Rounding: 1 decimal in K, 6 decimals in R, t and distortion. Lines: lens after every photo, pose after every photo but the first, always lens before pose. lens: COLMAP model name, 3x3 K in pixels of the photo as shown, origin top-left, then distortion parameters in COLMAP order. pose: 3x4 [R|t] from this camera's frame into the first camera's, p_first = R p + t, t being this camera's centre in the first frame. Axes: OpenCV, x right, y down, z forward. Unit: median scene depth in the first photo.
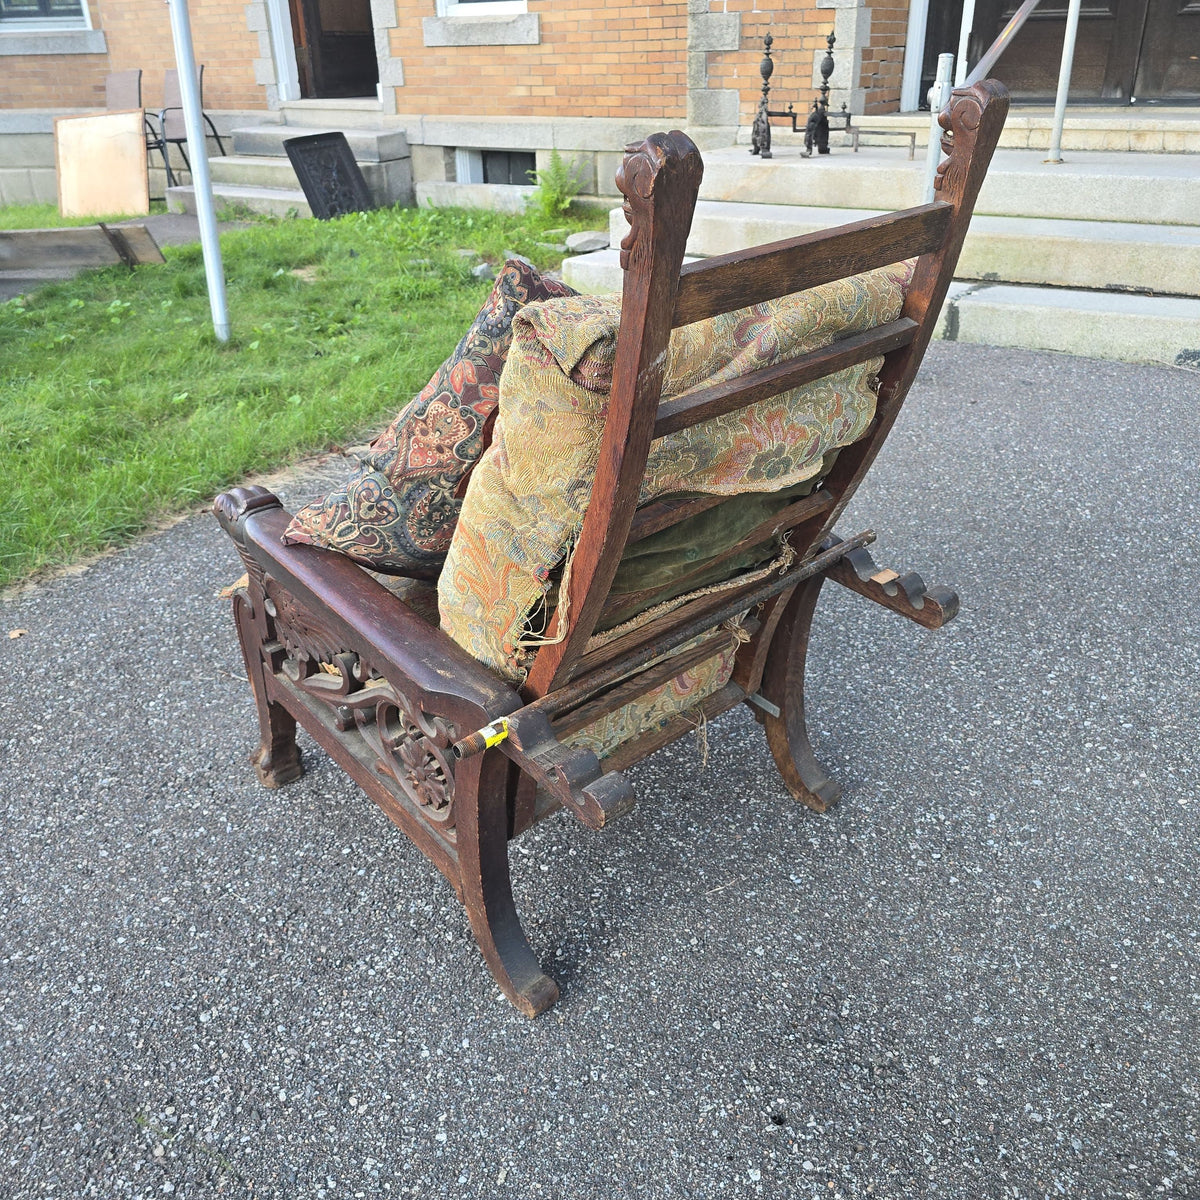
lens RADIAL K [[1079.4, 0, 609.0], [0, 1079.4, 594.7], [0, 0, 1]] dist [0.063356, -0.069224]
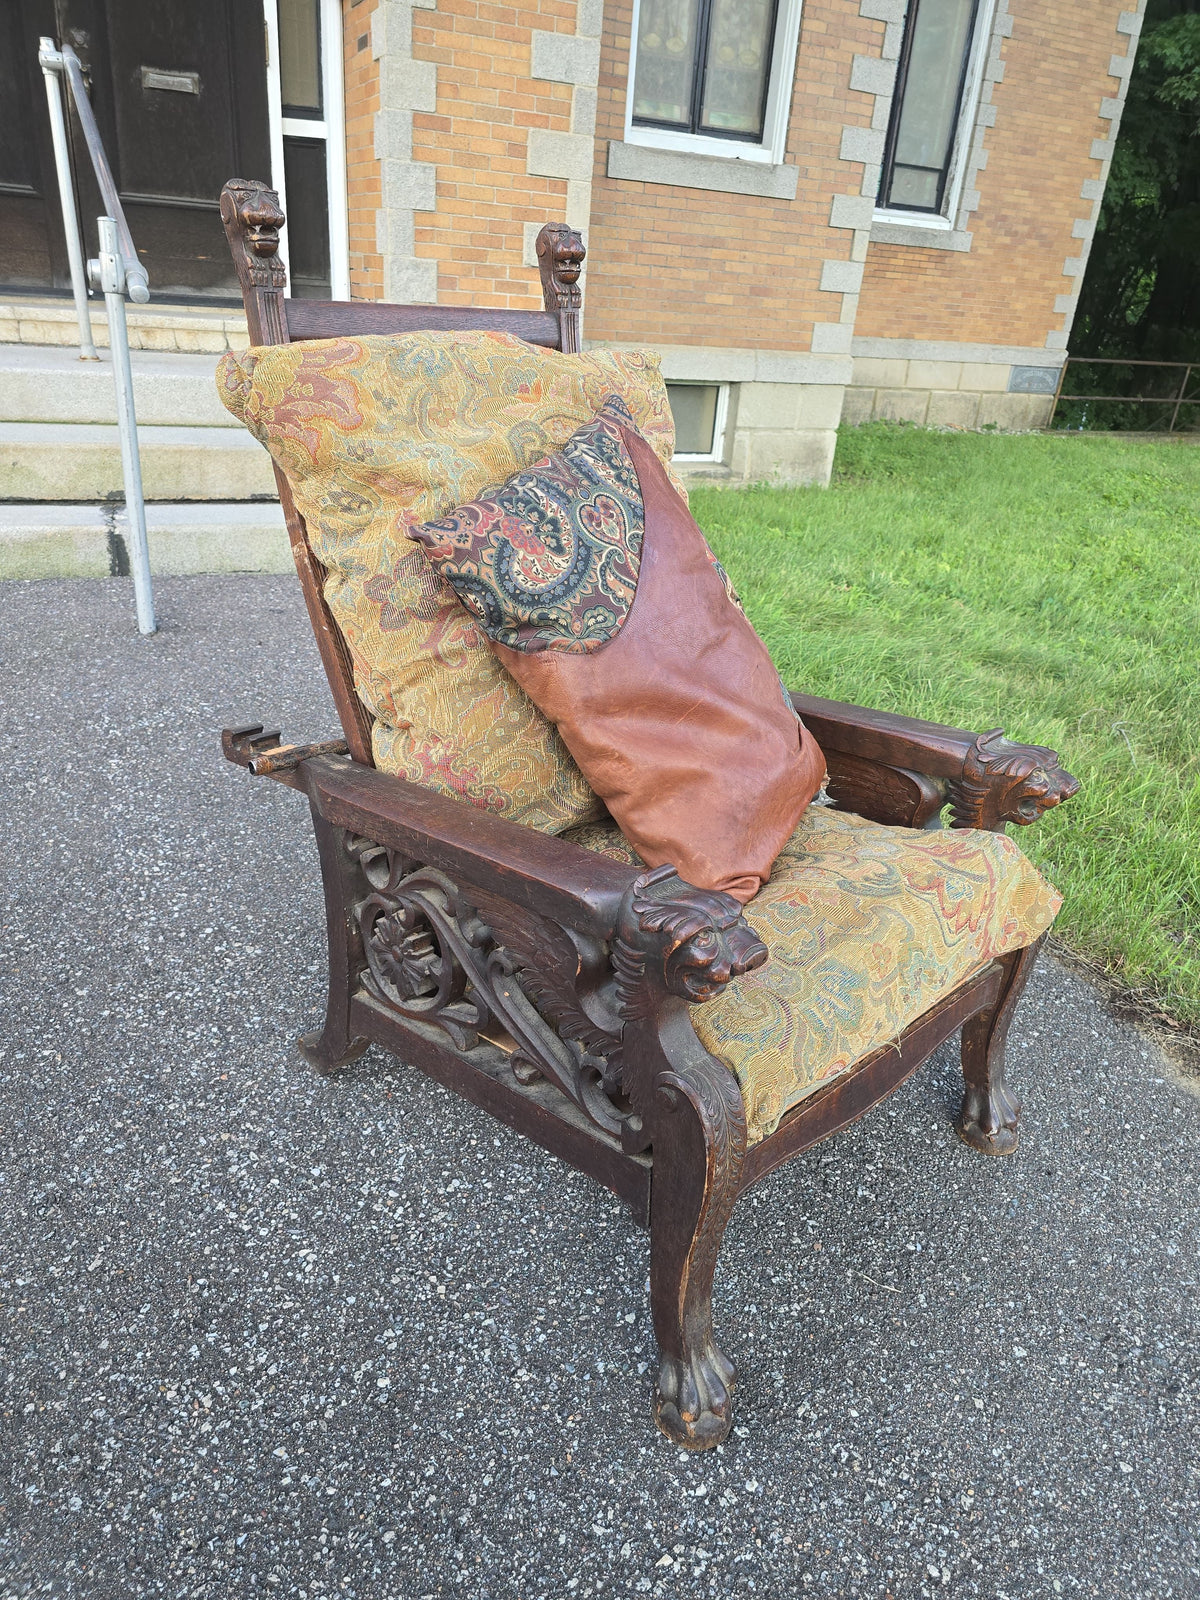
lens RADIAL K [[1088.1, 0, 609.6], [0, 1088.1, 802.6], [0, 0, 1]] dist [0.055011, -0.059177]
pose [[0.539397, -0.305577, 0.784648, -0.226655], [0.303117, 0.939825, 0.157636, -0.113141], [-0.785602, 0.152811, 0.599565, 0.297574]]
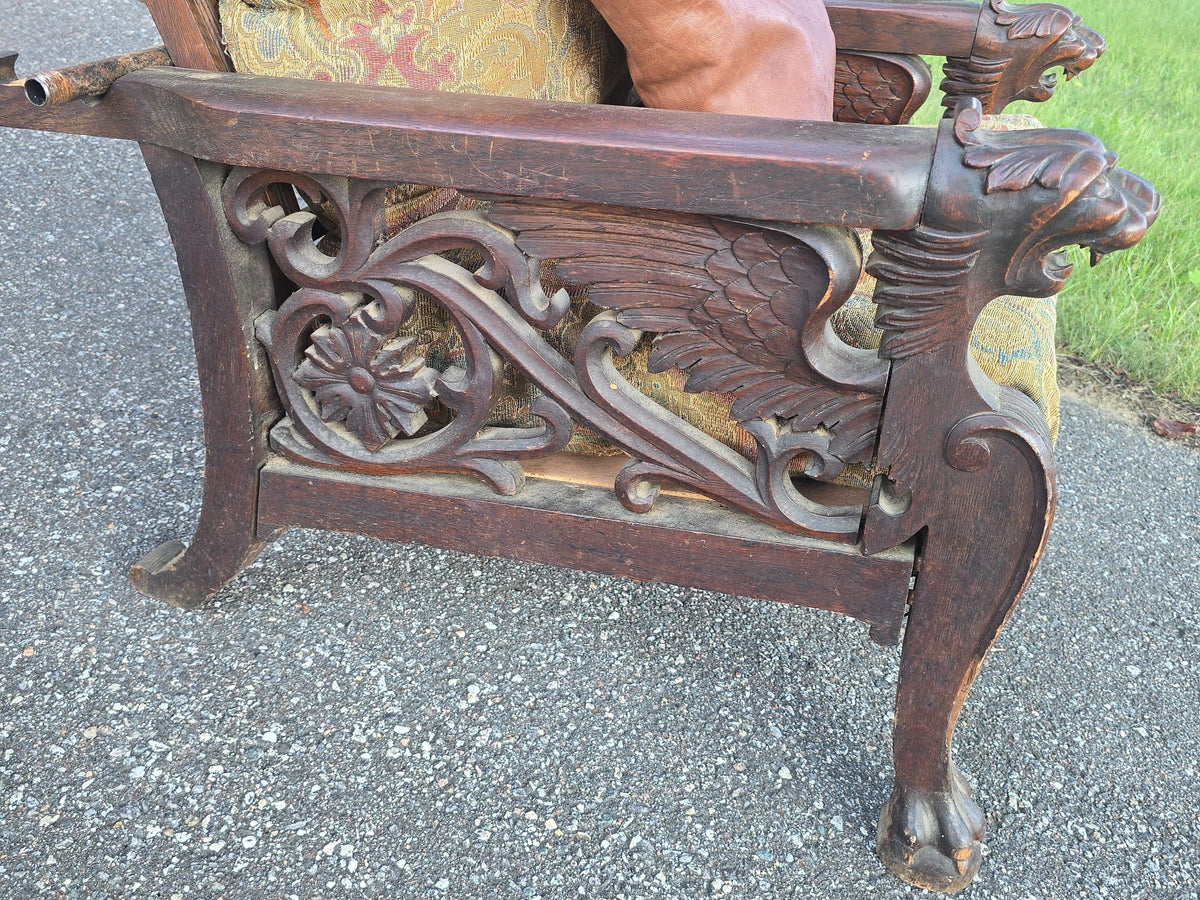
lens RADIAL K [[1086.4, 0, 610.3], [0, 1086.4, 460.0], [0, 0, 1]] dist [0.074660, -0.103362]
pose [[0.095144, -0.498774, 0.861494, -0.198131], [0.332760, 0.831572, 0.444700, -0.101201], [-0.938199, 0.244360, 0.245092, 0.478299]]
